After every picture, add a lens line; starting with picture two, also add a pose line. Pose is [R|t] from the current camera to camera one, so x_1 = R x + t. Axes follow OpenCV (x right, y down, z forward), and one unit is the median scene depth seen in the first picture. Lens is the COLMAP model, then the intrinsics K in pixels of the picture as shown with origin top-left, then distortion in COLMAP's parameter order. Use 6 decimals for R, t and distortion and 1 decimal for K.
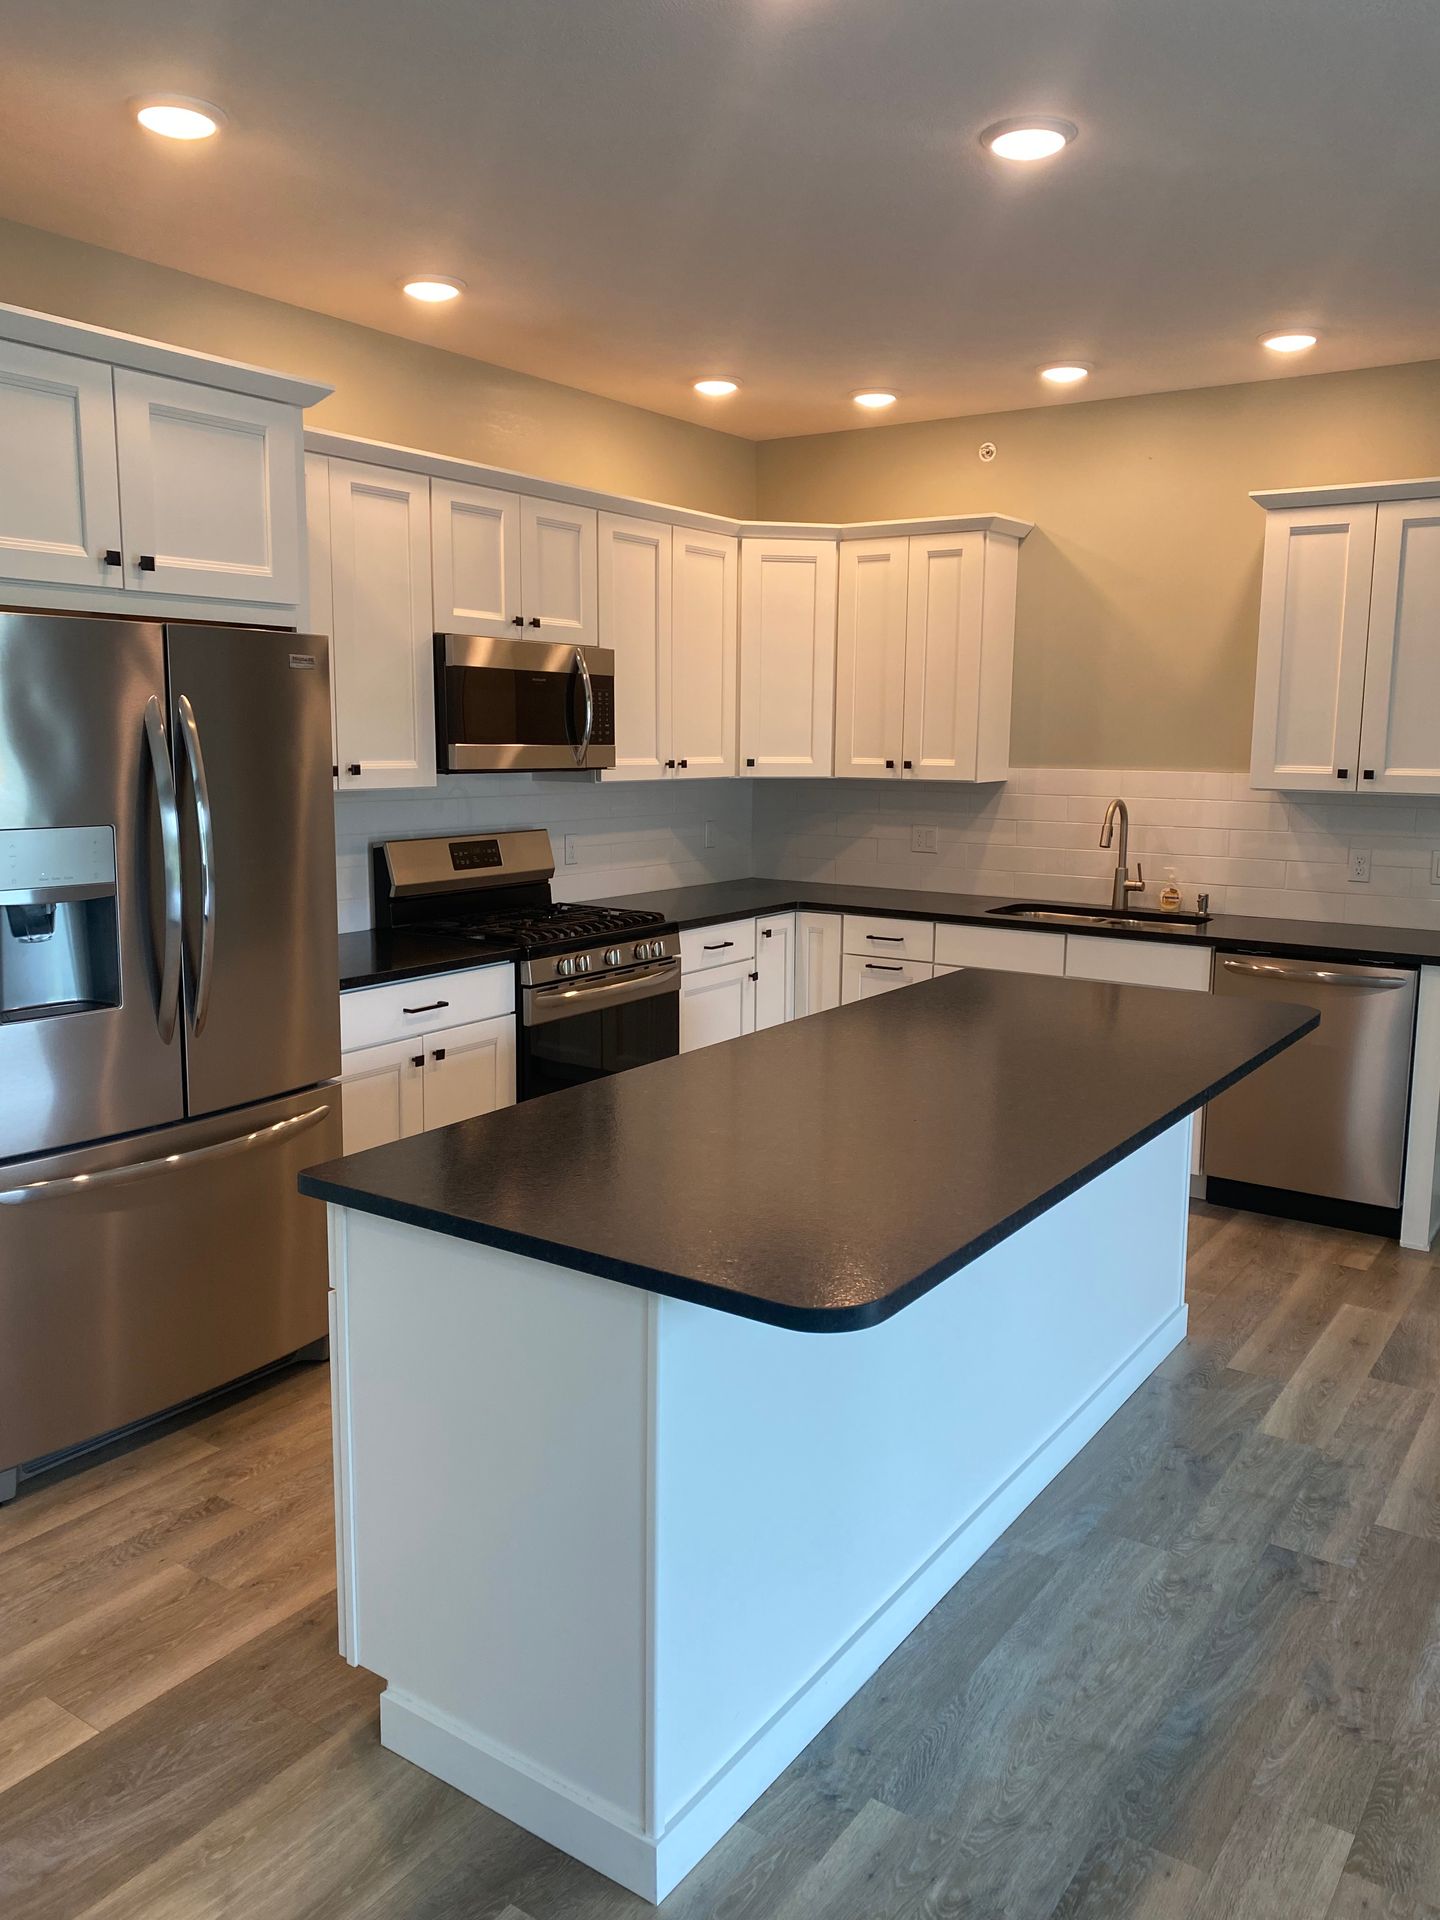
lens RADIAL K [[1458.4, 0, 720.0], [0, 1458.4, 960.0], [0, 0, 1]] dist [0.122023, -0.159133]
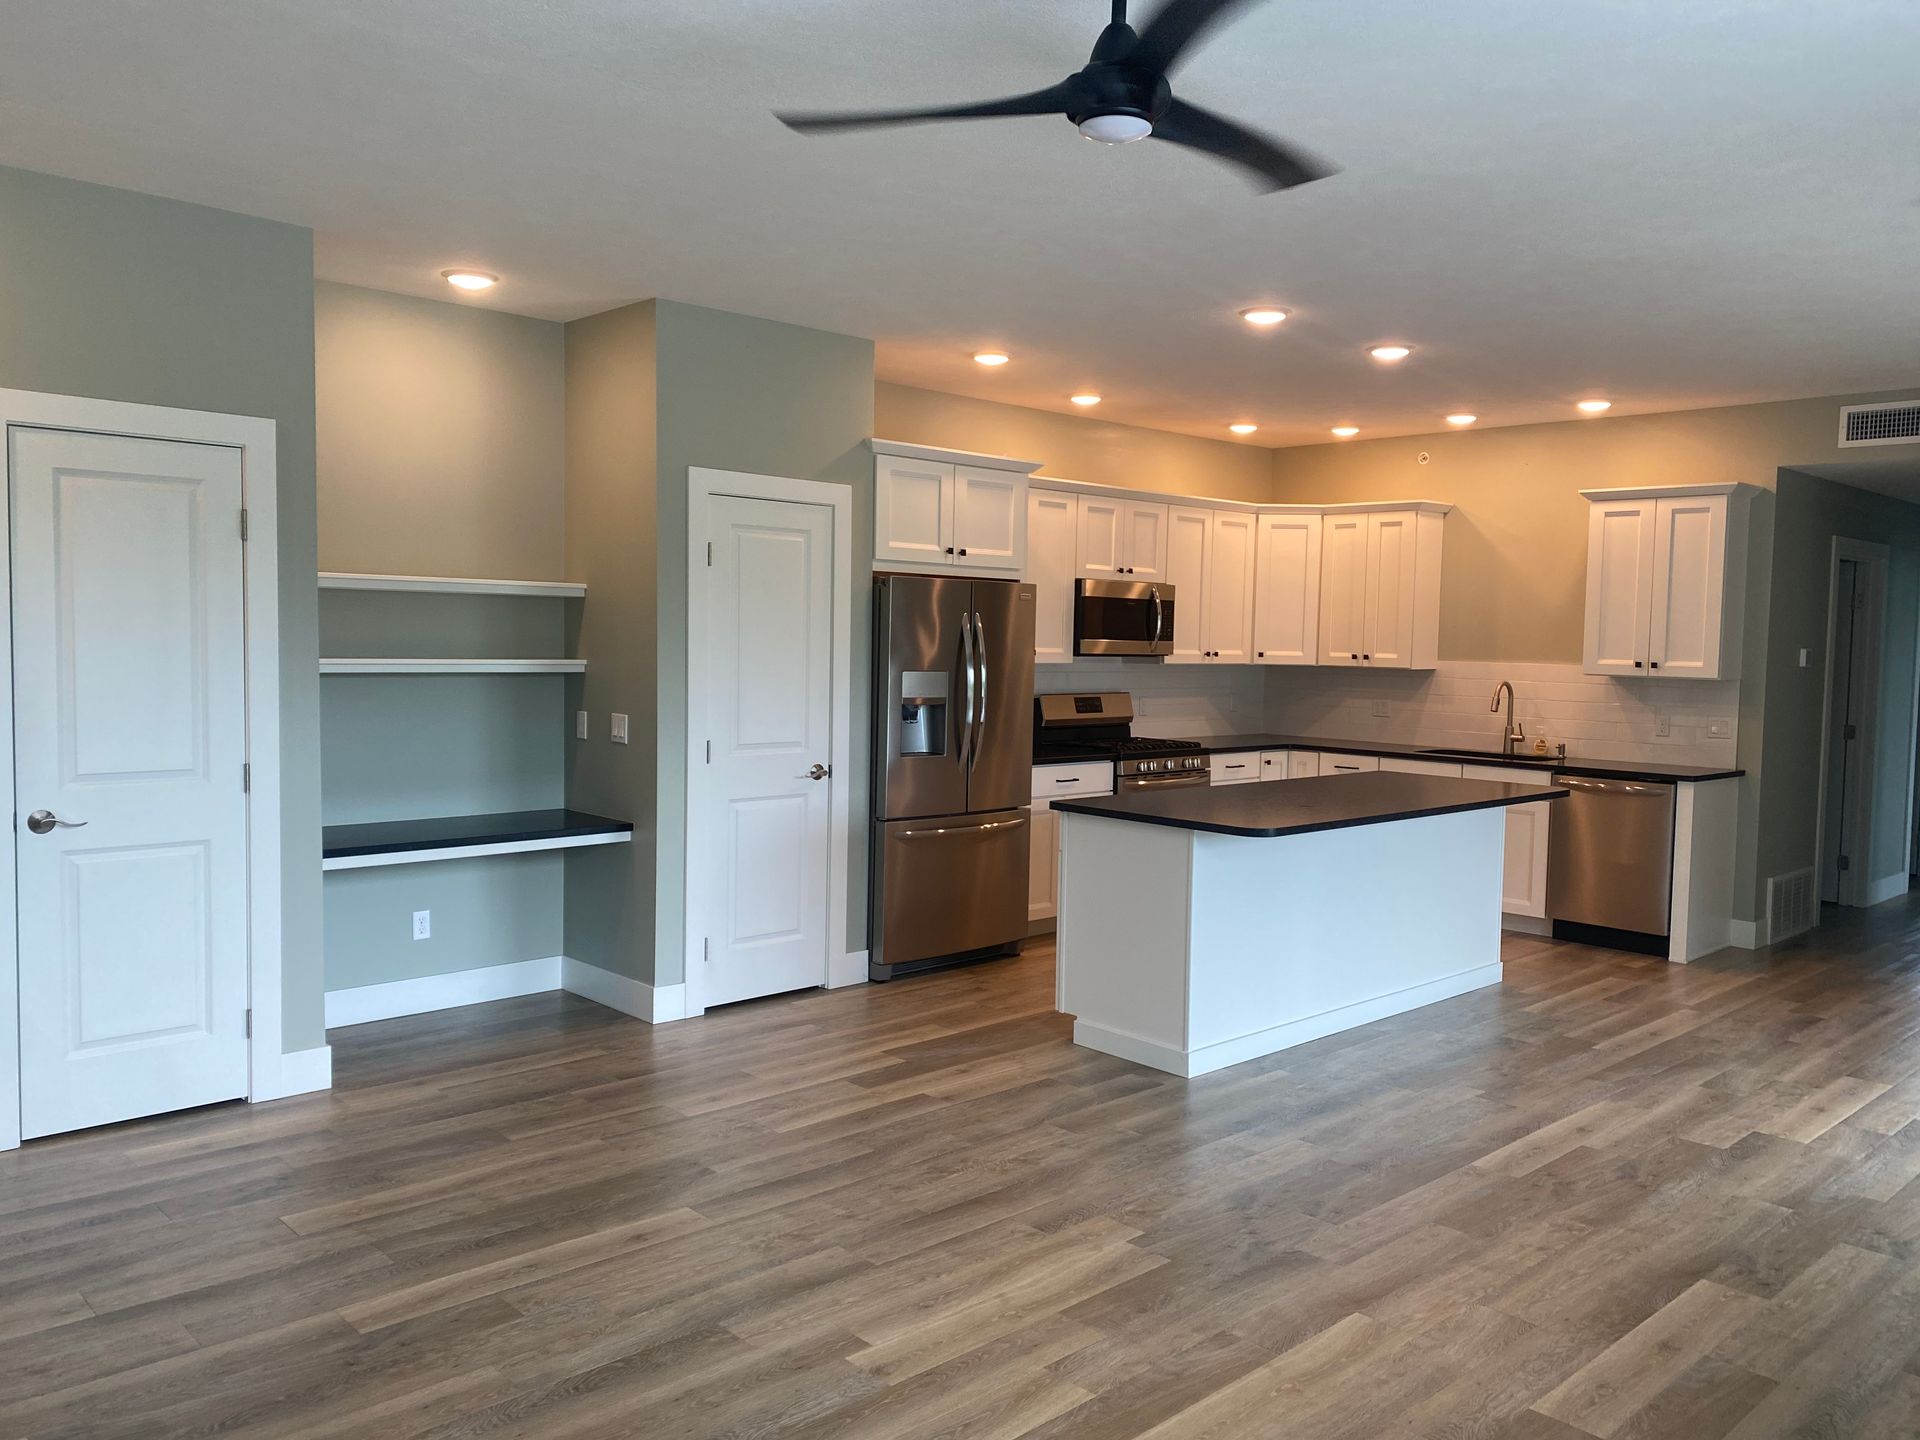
lens RADIAL K [[1461.3, 0, 955.2], [0, 1461.3, 757.0], [0, 0, 1]] dist [0.124856, -0.361381]
pose [[0.978574, 0.025057, -0.204367, 0.028739], [-0.041371, 0.996253, -0.075951, 0.120011], [0.201698, 0.082779, 0.975943, -0.661706]]
